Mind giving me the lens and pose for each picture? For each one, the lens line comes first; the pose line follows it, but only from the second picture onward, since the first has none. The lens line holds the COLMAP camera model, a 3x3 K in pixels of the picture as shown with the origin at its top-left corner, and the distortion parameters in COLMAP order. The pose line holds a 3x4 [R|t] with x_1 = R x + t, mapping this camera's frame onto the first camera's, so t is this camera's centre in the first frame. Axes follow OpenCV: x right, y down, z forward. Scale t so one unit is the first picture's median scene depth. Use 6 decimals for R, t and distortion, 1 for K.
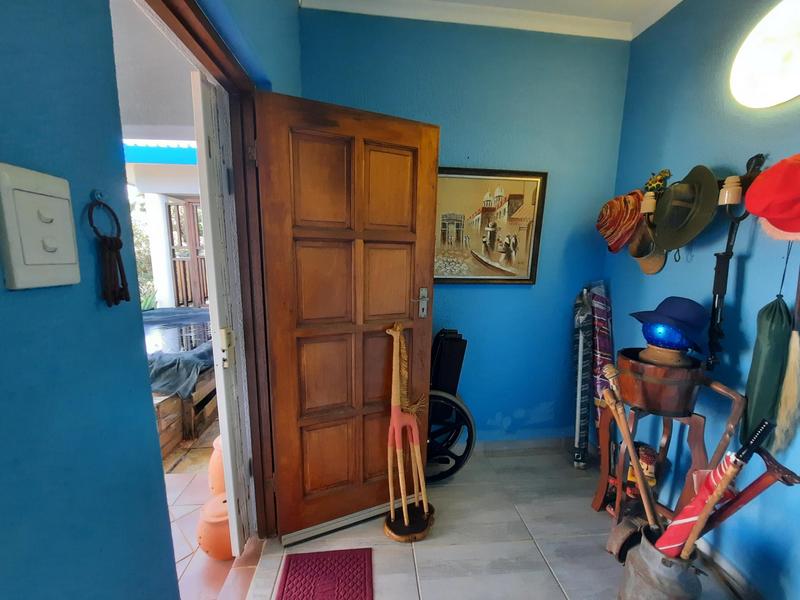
lens RADIAL K [[318.3, 0, 401.5], [0, 318.3, 302.7], [0, 0, 1]] dist [-0.010691, -0.002107]
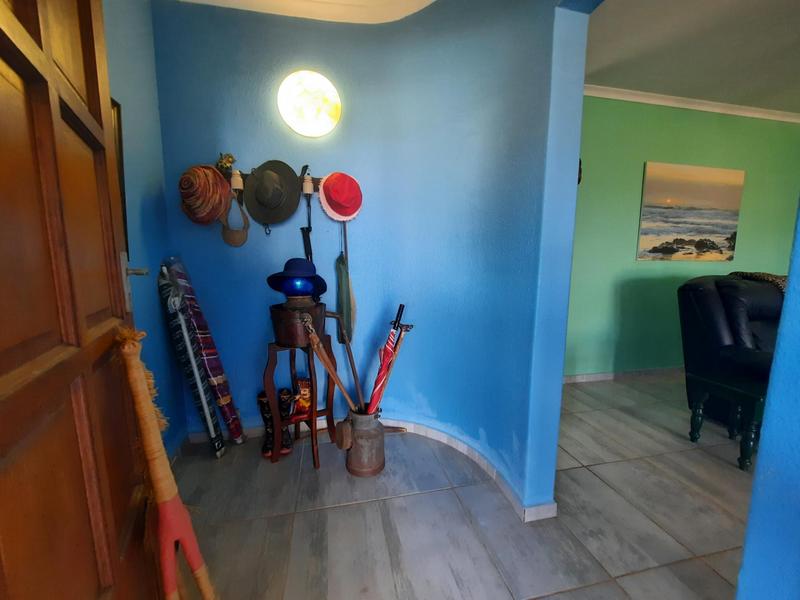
lens RADIAL K [[318.3, 0, 399.0], [0, 318.3, 298.5], [0, 0, 1]] dist [-0.010691, -0.002107]
pose [[-0.126351, -0.139245, 0.982164, -0.402309], [0.150635, 0.975924, 0.157738, 0.000749], [-0.980482, 0.167879, -0.102334, 0.554960]]
